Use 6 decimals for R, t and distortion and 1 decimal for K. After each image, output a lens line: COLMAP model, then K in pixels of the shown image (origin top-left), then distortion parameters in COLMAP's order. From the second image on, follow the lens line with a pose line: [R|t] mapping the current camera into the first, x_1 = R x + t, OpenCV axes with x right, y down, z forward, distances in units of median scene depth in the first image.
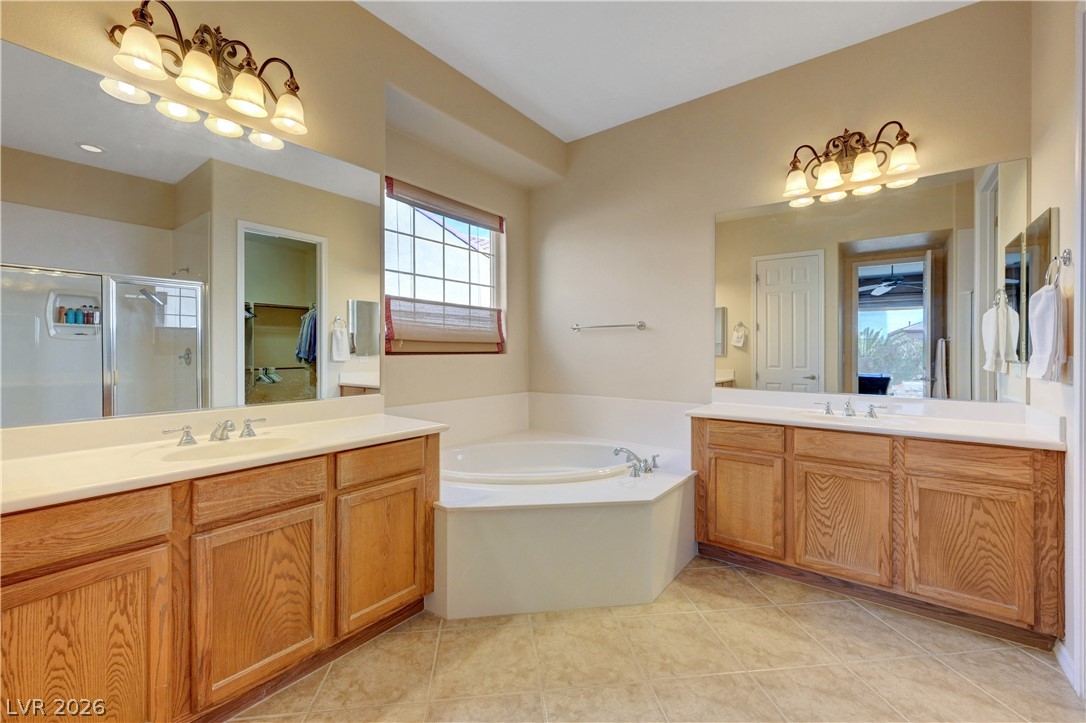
lens RADIAL K [[435.6, 0, 544.9], [0, 435.6, 354.8], [0, 0, 1]] dist [-0.000330, -0.000323]
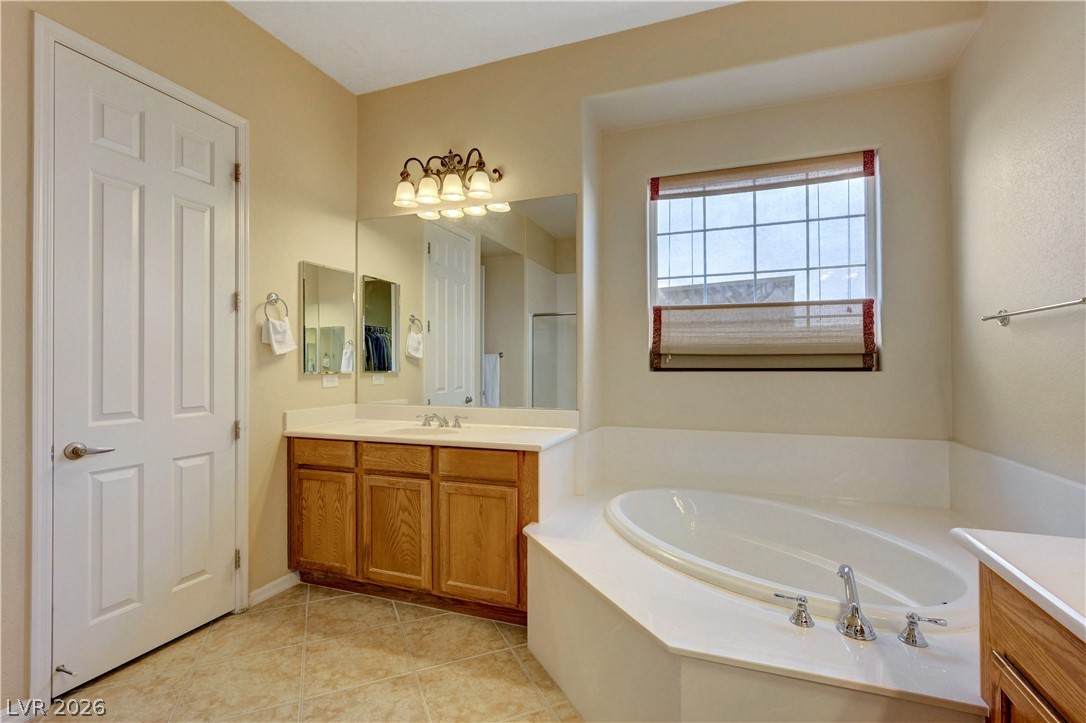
lens RADIAL K [[477.0, 0, 543.0], [0, 477.0, 361.5], [0, 0, 1]] dist [0.000872, 0.000023]
pose [[0.315888, -0.008876, -0.948755, 0.761729], [-0.005591, 0.999921, -0.011217, -0.010507], [0.948780, 0.008848, 0.315814, 0.665292]]
